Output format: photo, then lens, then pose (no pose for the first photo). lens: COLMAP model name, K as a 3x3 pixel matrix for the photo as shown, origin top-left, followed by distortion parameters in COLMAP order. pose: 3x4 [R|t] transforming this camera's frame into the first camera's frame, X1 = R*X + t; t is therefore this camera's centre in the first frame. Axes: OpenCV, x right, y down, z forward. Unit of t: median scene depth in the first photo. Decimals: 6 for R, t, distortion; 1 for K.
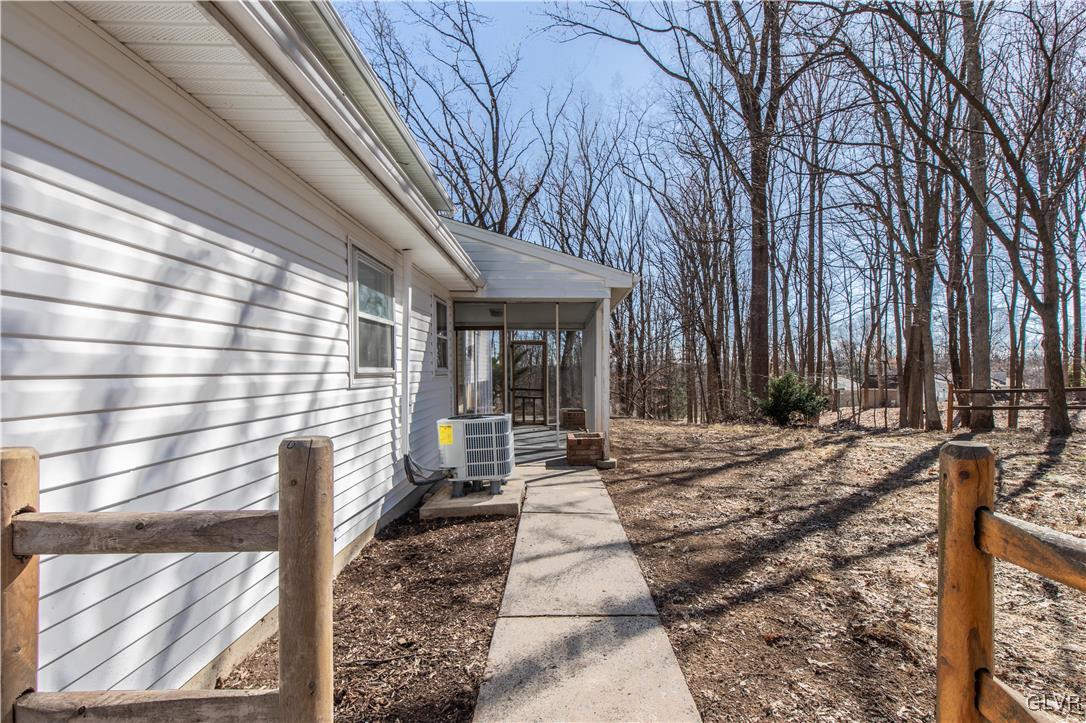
lens RADIAL K [[481.2, 0, 545.6], [0, 481.2, 358.9], [0, 0, 1]] dist [0.000141, -0.000937]
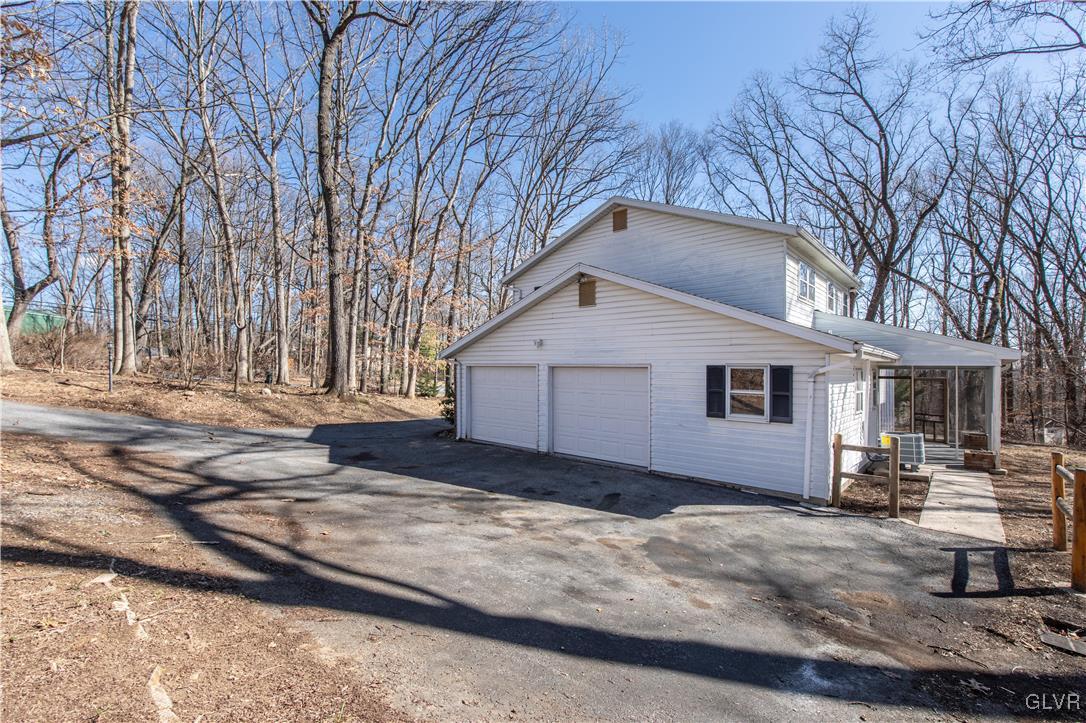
lens RADIAL K [[481.2, 0, 546.6], [0, 481.2, 368.0], [0, 0, 1]] dist [0.000141, -0.000937]
pose [[0.770332, 0.004214, -0.637630, -0.001449], [-0.000685, 0.999983, 0.005782, -0.032863], [0.637643, -0.004017, 0.770321, -0.299254]]
